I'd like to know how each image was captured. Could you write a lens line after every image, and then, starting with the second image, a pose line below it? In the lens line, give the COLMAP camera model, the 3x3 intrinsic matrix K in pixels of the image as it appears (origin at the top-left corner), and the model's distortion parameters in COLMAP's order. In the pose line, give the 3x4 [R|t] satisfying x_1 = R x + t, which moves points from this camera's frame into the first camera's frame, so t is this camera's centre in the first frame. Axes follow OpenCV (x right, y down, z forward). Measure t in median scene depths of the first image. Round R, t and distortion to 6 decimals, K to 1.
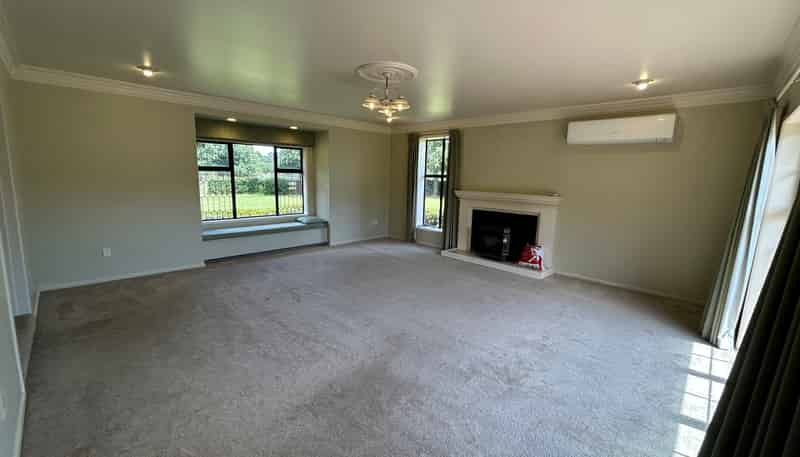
lens RADIAL K [[328.6, 0, 402.1], [0, 328.6, 227.4], [0, 0, 1]] dist [0.000993, 0.000106]
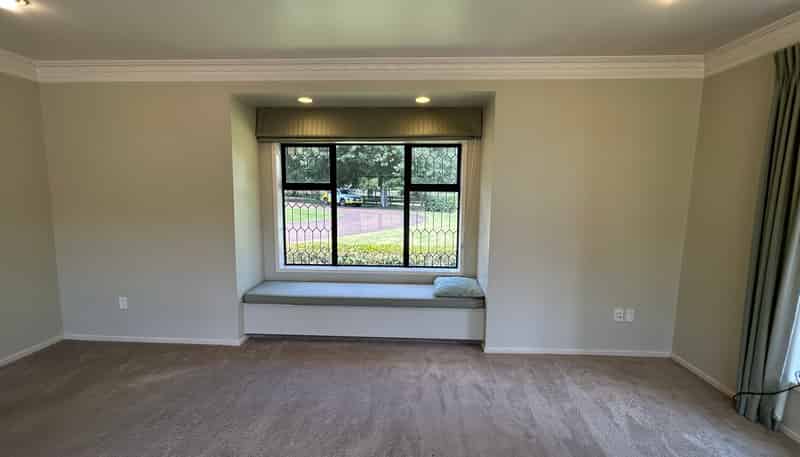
lens RADIAL K [[328.6, 0, 402.1], [0, 328.6, 227.4], [0, 0, 1]] dist [0.000993, 0.000106]
pose [[0.661624, 0.069029, -0.746652, 0.027871], [-0.111993, 0.993682, -0.007371, -0.097916], [0.741425, 0.088497, 0.665174, 0.612748]]
